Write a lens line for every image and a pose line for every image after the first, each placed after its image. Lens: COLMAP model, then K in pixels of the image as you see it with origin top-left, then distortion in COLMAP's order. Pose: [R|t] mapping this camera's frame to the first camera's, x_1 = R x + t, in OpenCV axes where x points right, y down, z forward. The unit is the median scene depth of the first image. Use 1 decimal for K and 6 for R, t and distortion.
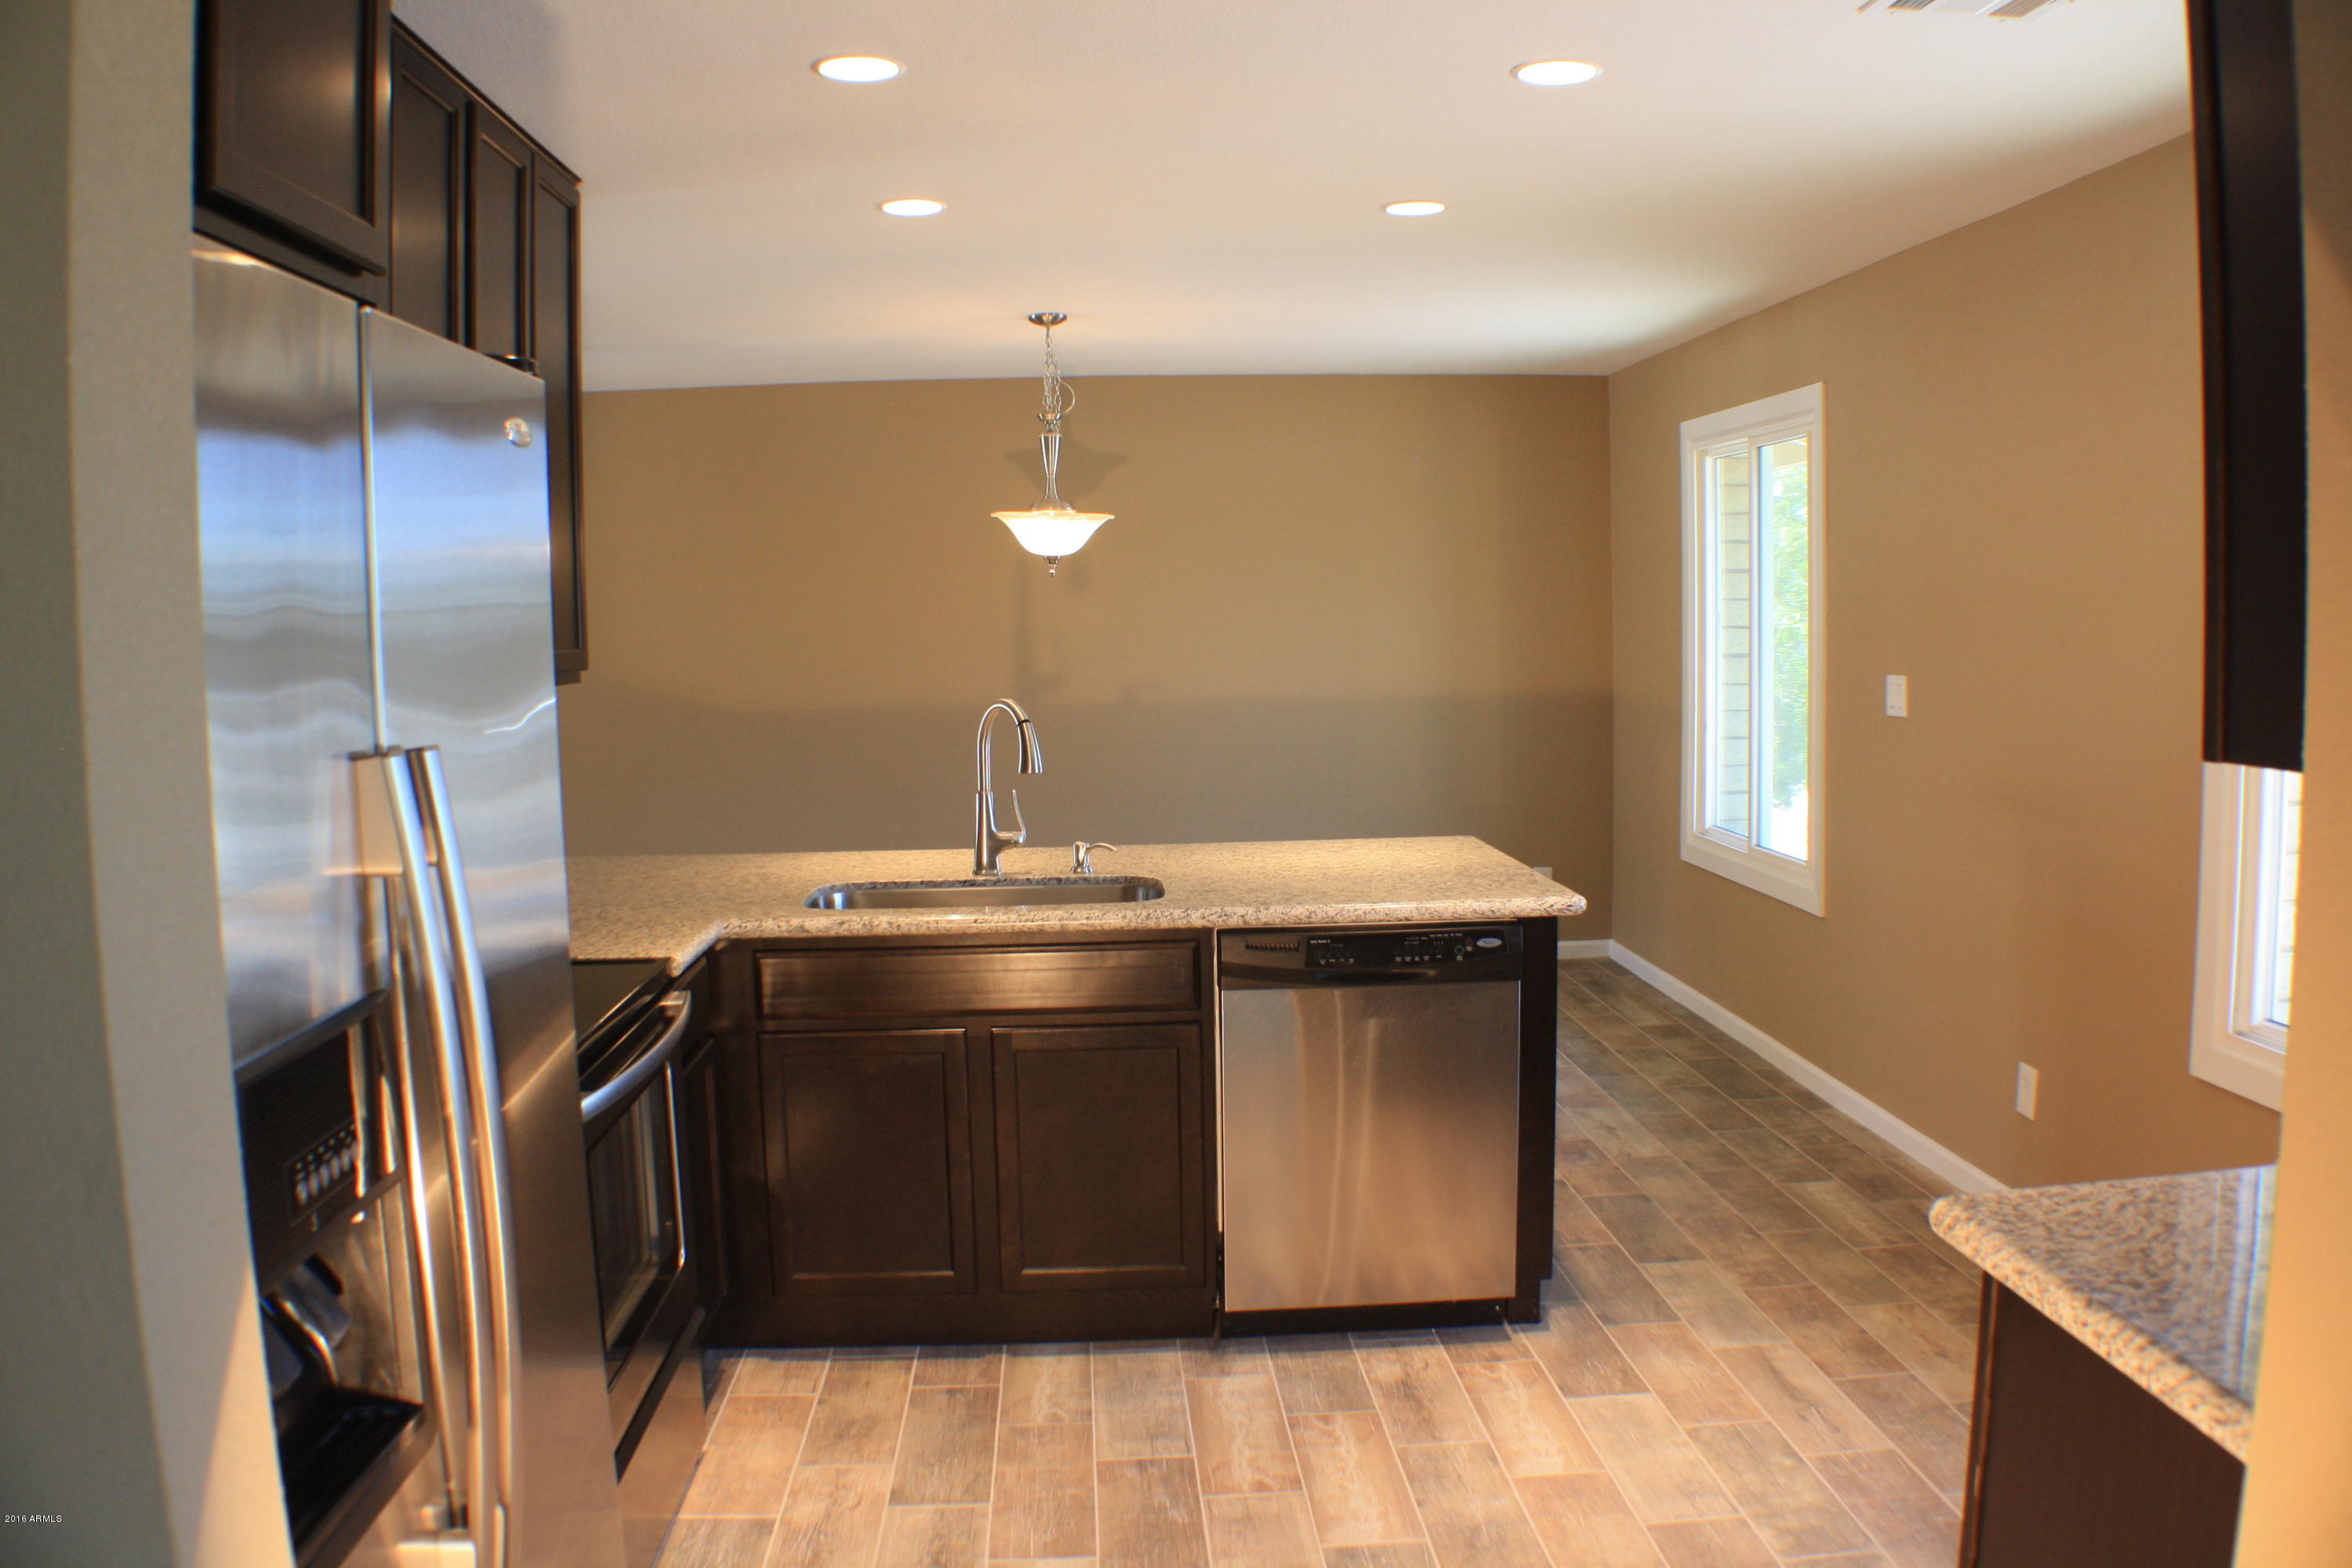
lens RADIAL K [[1791.1, 0, 1176.0], [0, 1791.1, 784.0], [0, 0, 1]] dist [-0.165972, 0.000215]
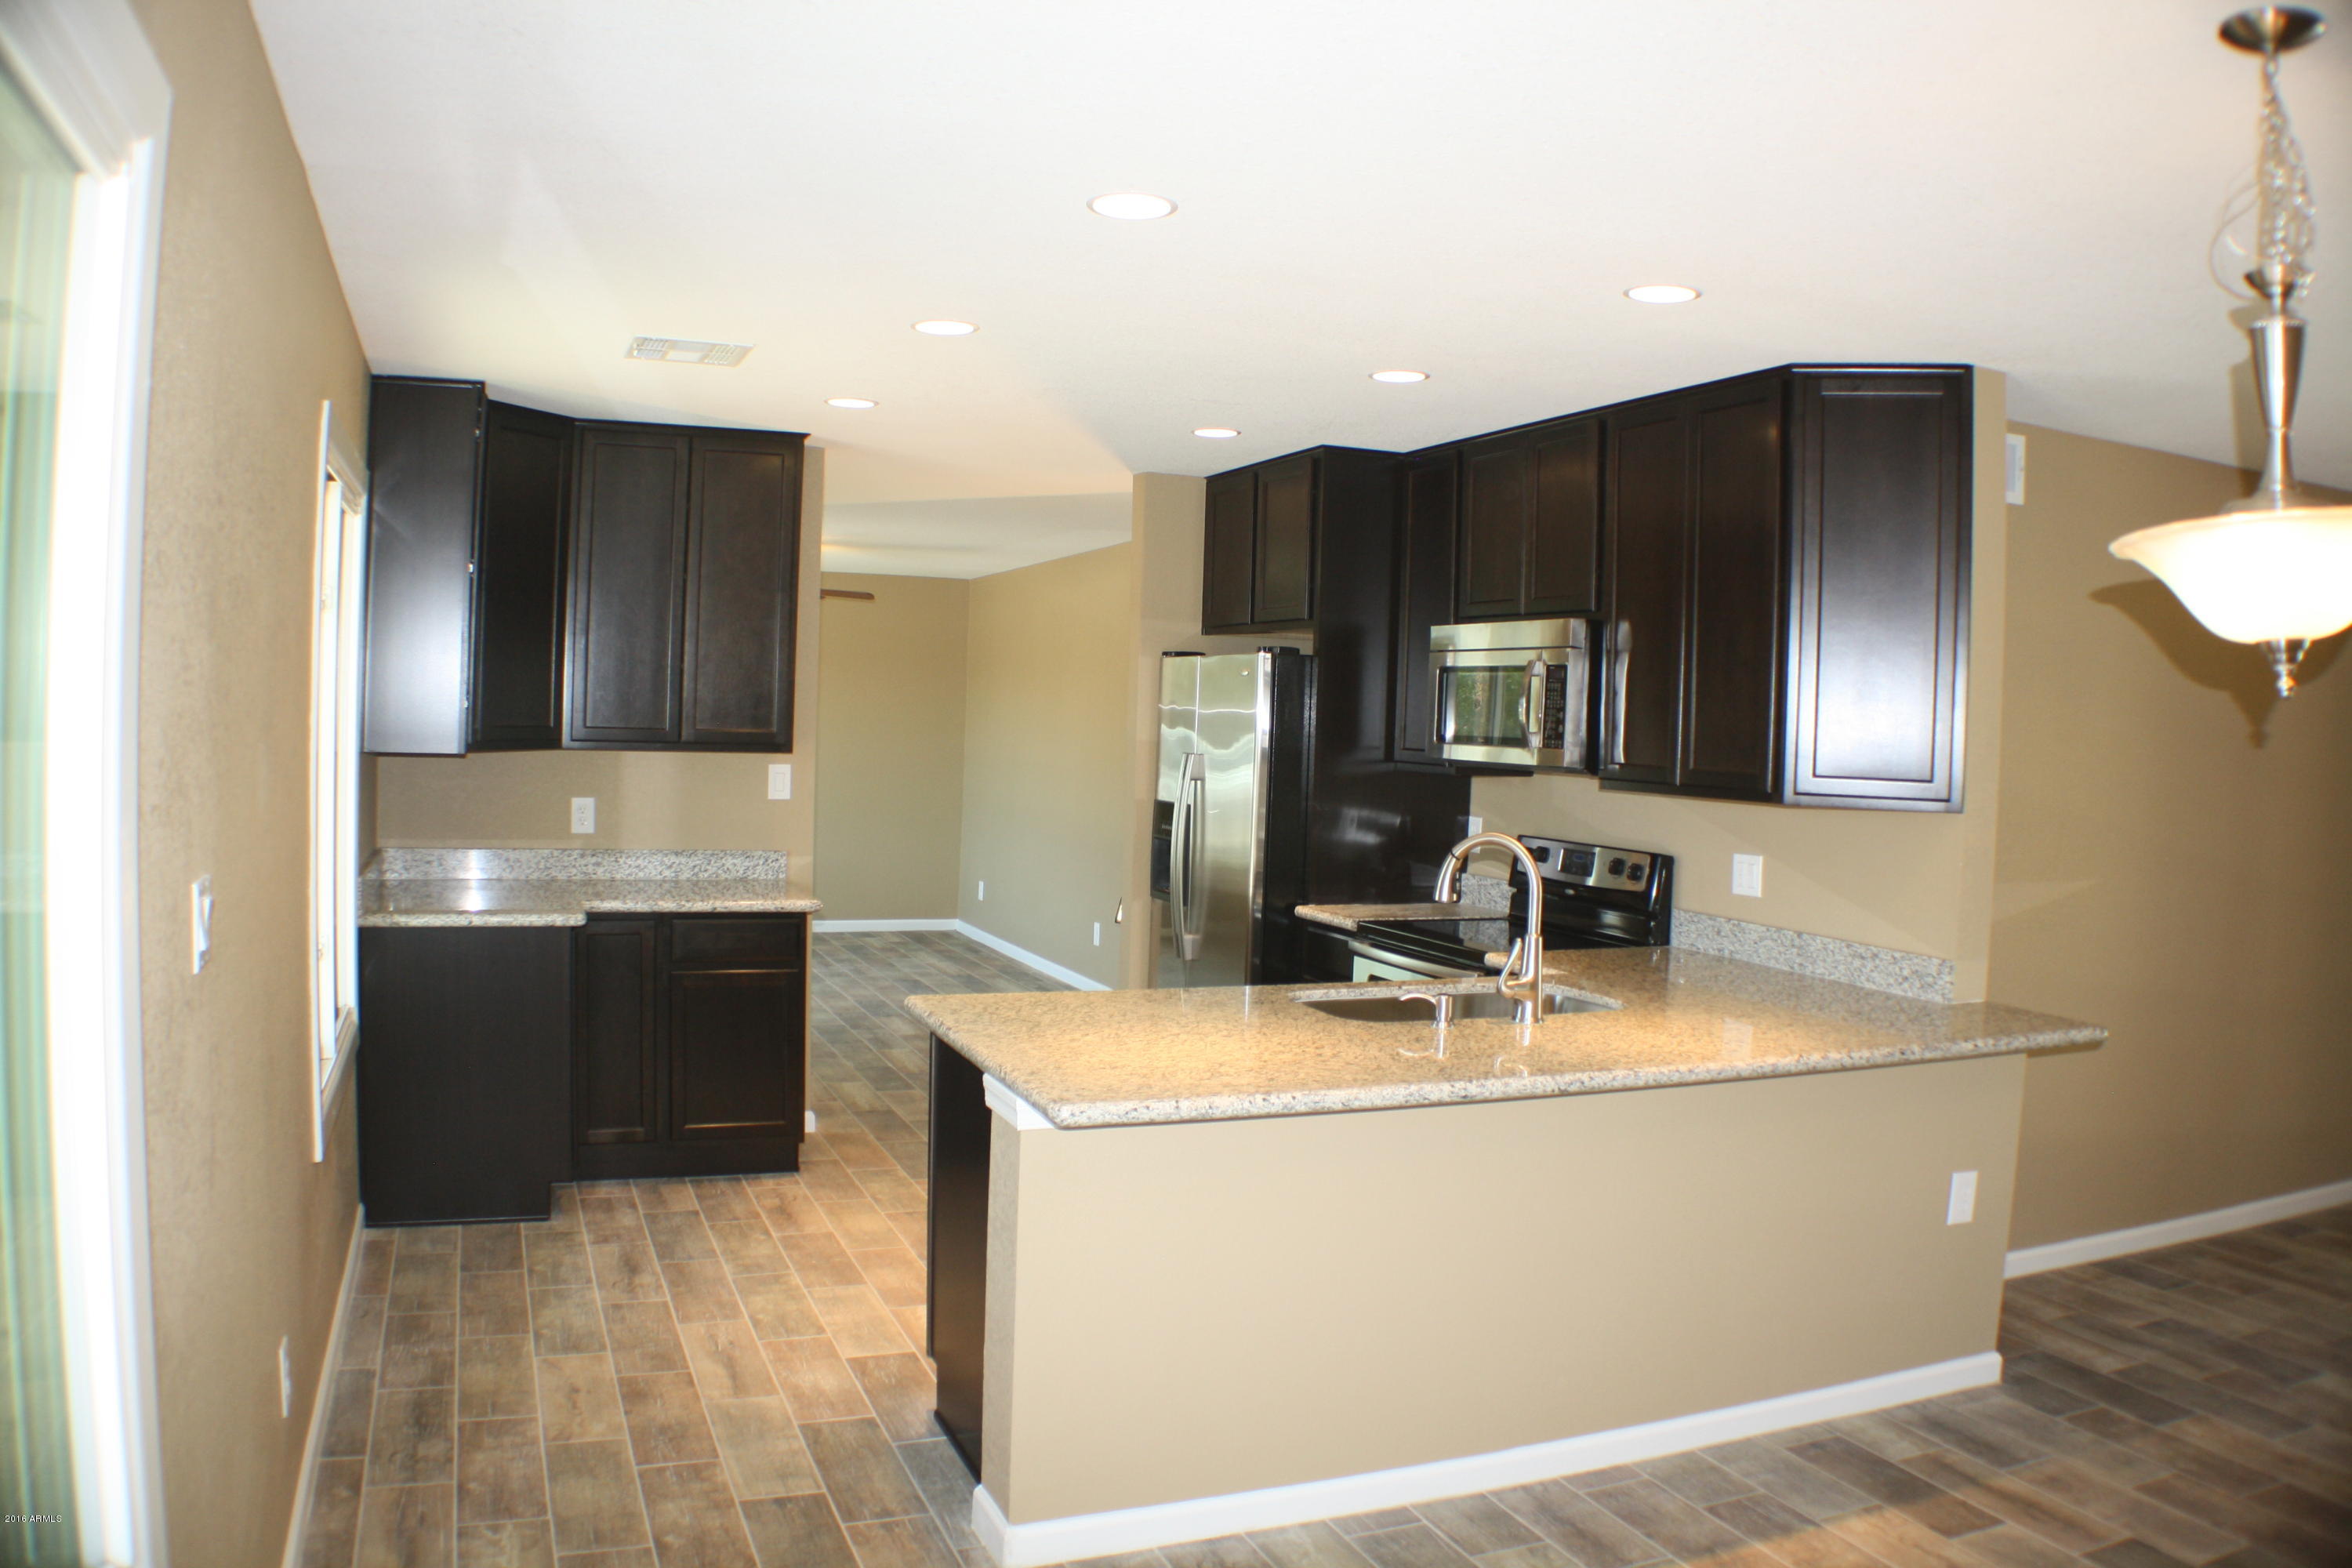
lens RADIAL K [[1776.7, 0, 1105.2], [0, 1776.7, 755.1], [0, 0, 1]] dist [-0.229610, 0.067209]
pose [[-0.956293, -0.003627, -0.292388, 0.423815], [-0.040630, 0.991871, 0.120583, -0.213945], [0.289574, 0.127192, -0.948667, 2.005227]]
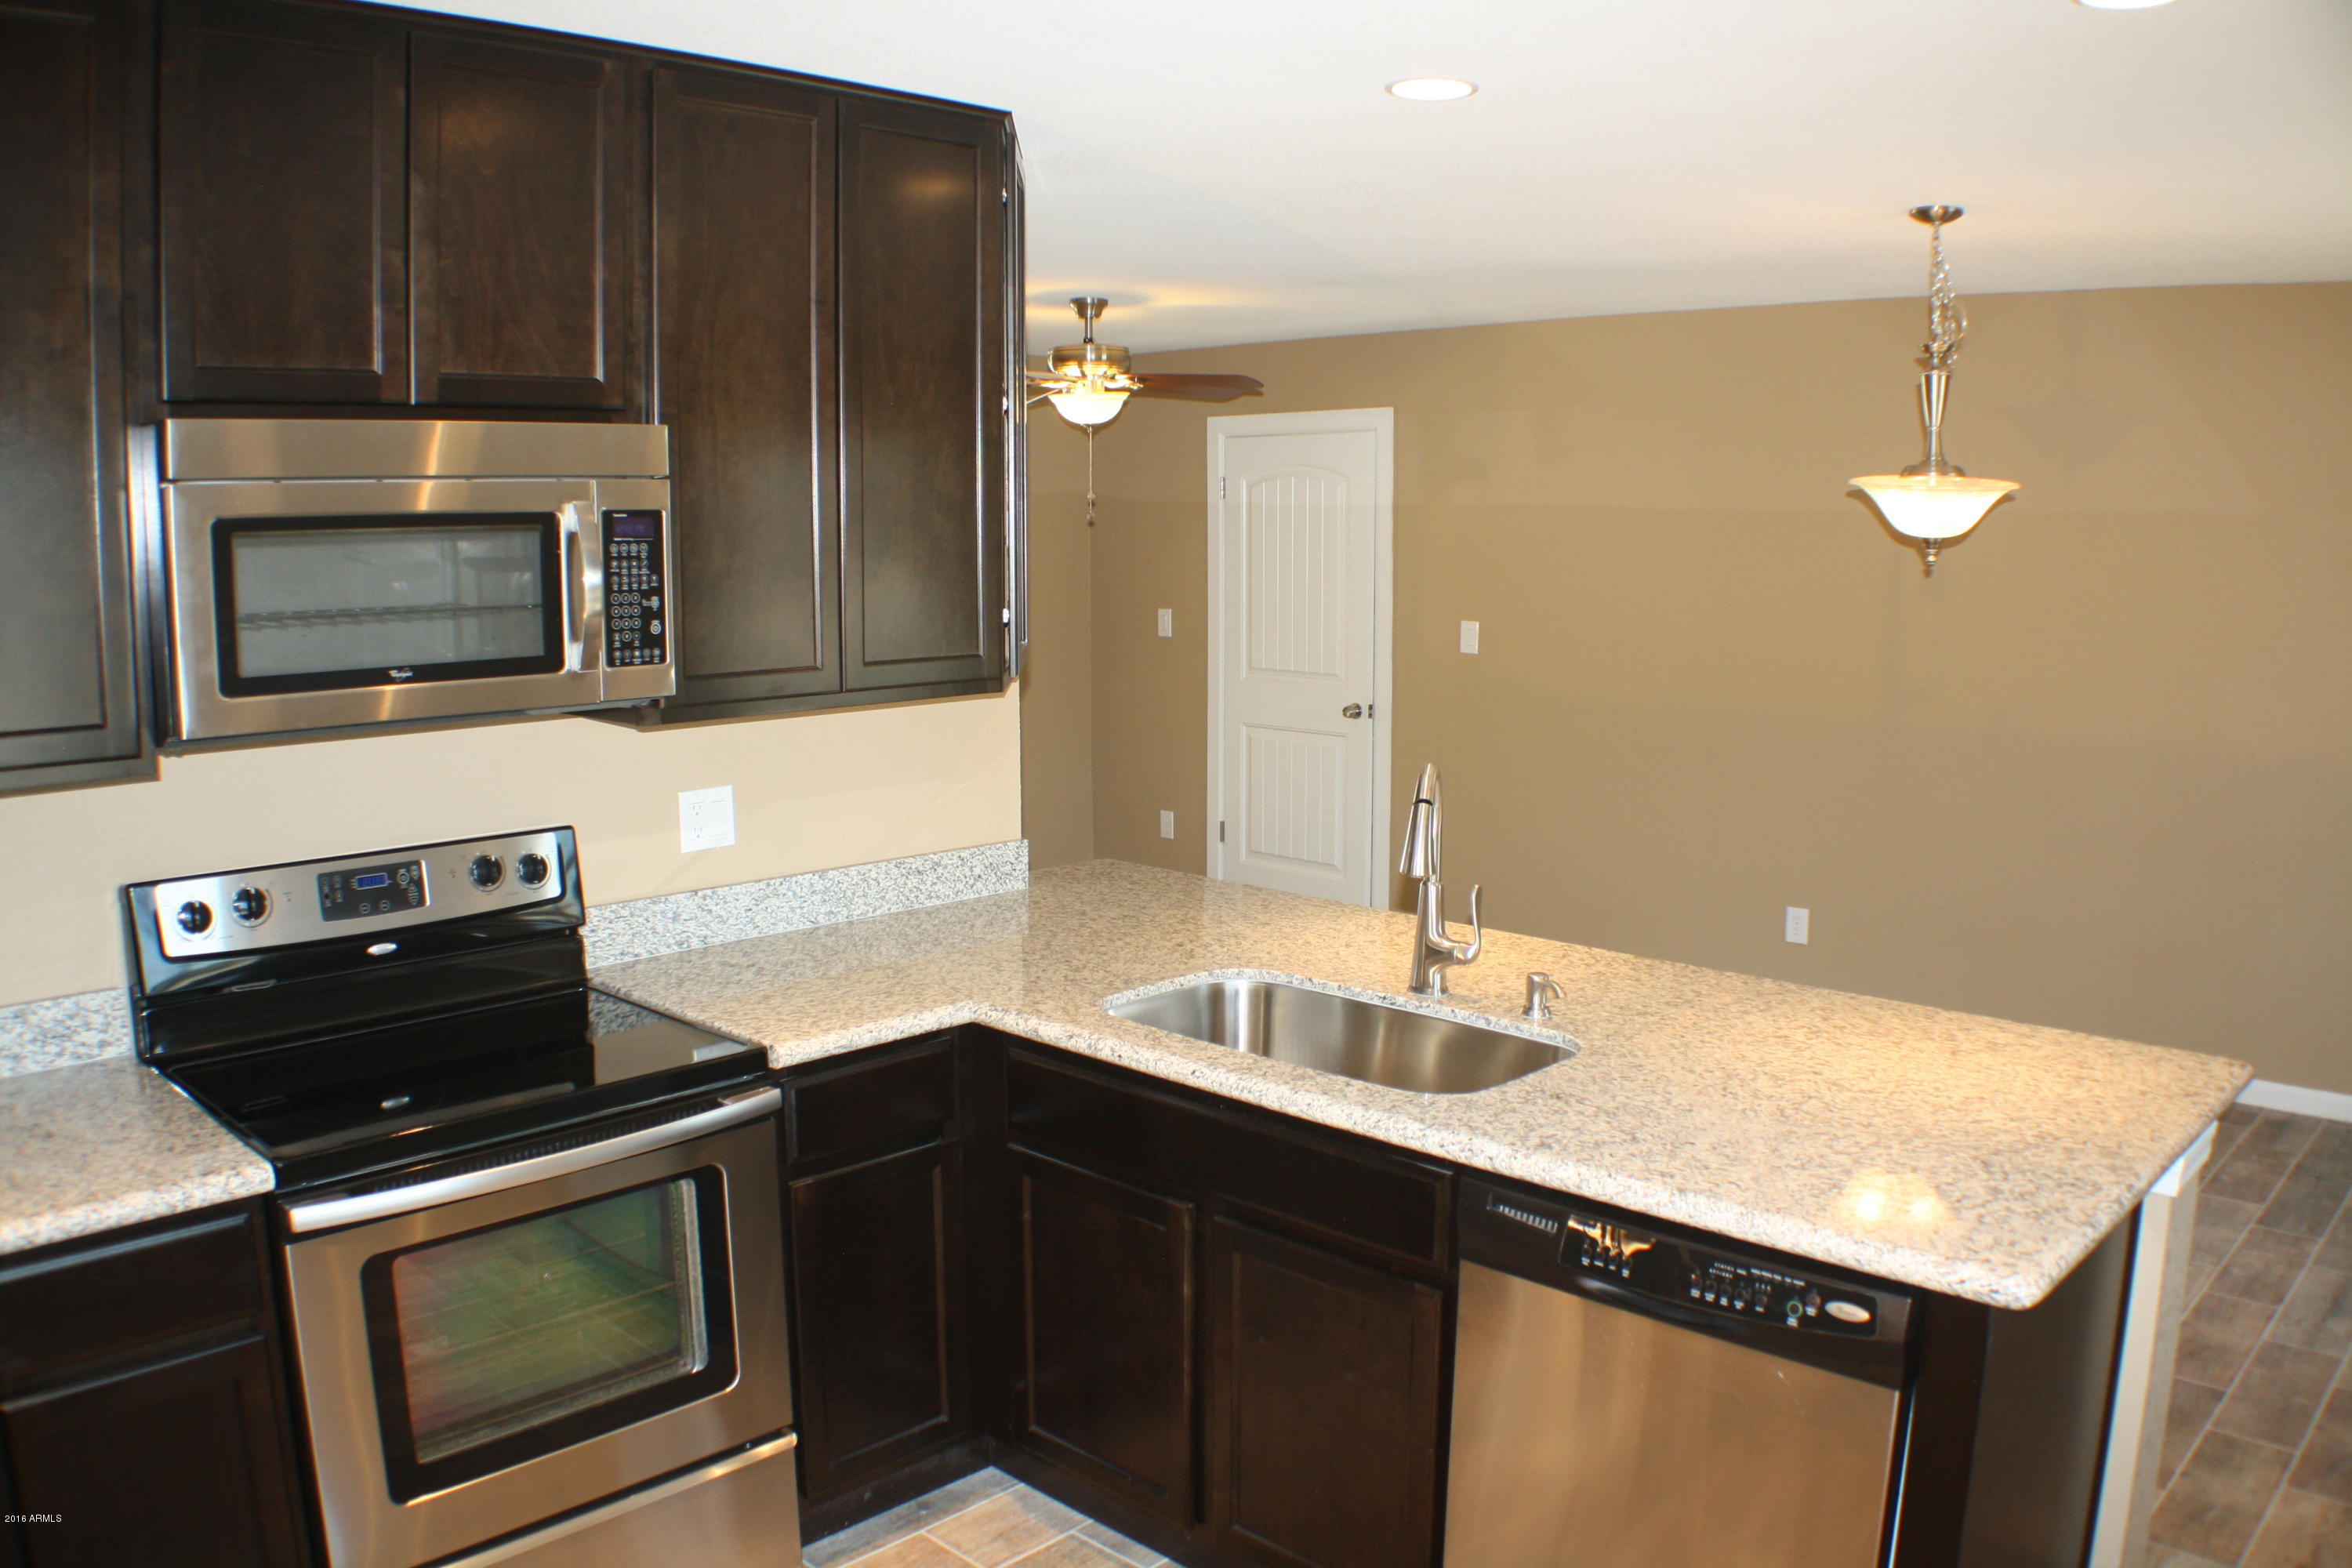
lens RADIAL K [[1791.1, 0, 1176.0], [0, 1791.1, 784.0], [0, 0, 1]] dist [-0.165972, 0.000215]
pose [[0.687878, 0.124937, -0.714992, 0.385057], [-0.083669, 0.992156, 0.092872, -0.107043], [0.720987, -0.004062, 0.692936, 0.447832]]
